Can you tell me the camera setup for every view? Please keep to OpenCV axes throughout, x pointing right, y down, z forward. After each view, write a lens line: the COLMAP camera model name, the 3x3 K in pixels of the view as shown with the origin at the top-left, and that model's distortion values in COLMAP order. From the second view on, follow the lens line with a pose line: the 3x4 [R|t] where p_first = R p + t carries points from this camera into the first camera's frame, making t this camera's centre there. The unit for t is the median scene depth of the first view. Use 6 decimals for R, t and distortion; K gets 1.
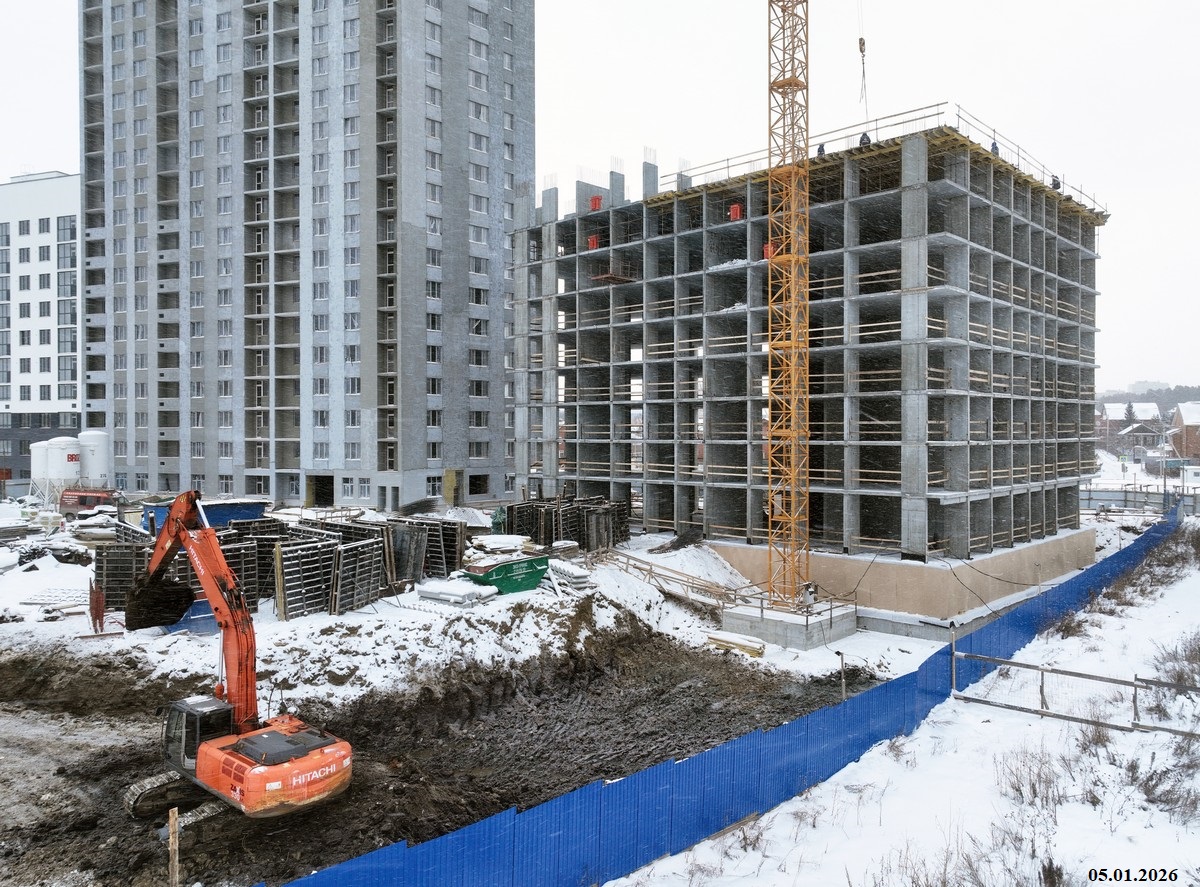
lens RADIAL K [[847.6, 0, 601.1], [0, 847.6, 433.3], [0, 0, 1]] dist [0.002013, 0.015280]
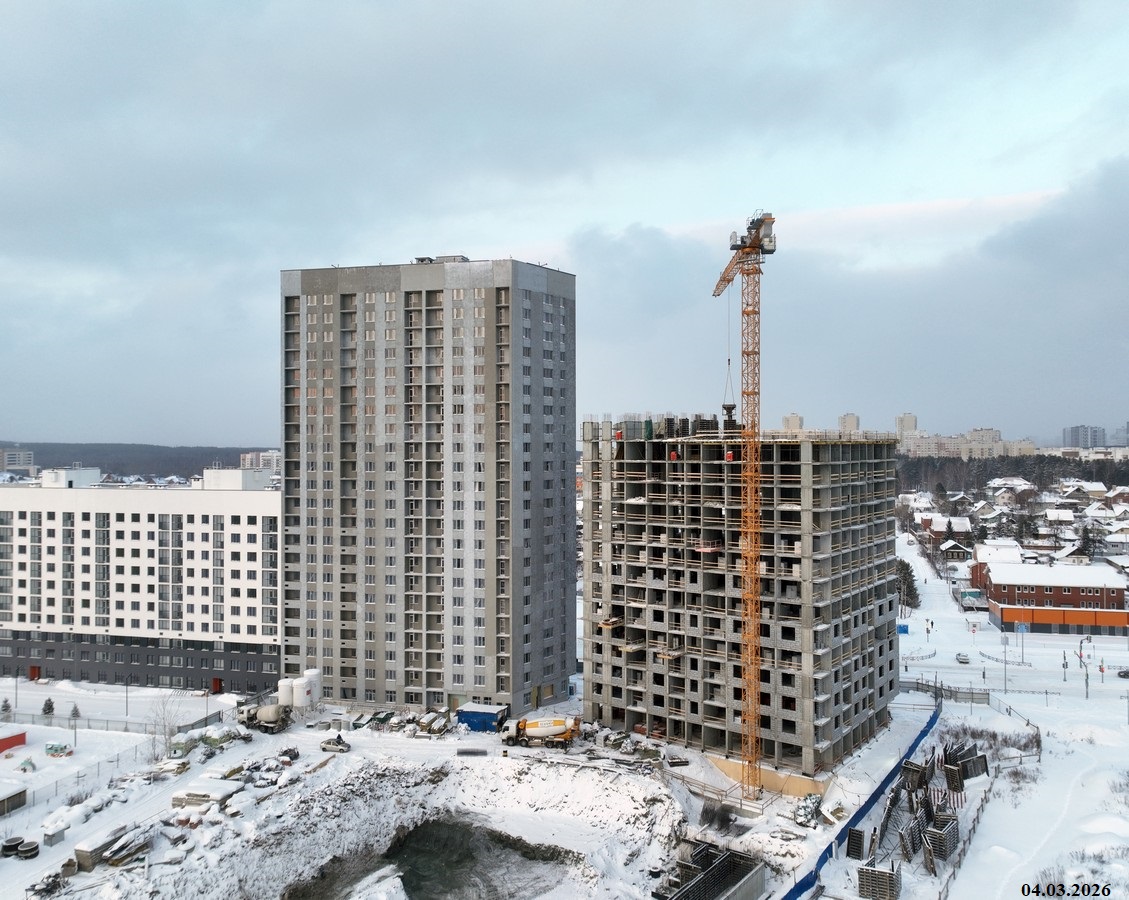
lens RADIAL K [[843.4, 0, 593.4], [0, 843.4, 444.7], [0, 0, 1]] dist [0.007832, 0.006759]
pose [[0.991524, -0.000664, 0.129924, -0.285361], [0.000975, 0.999997, -0.002331, -0.437691], [-0.129922, 0.002438, 0.991521, -0.674157]]
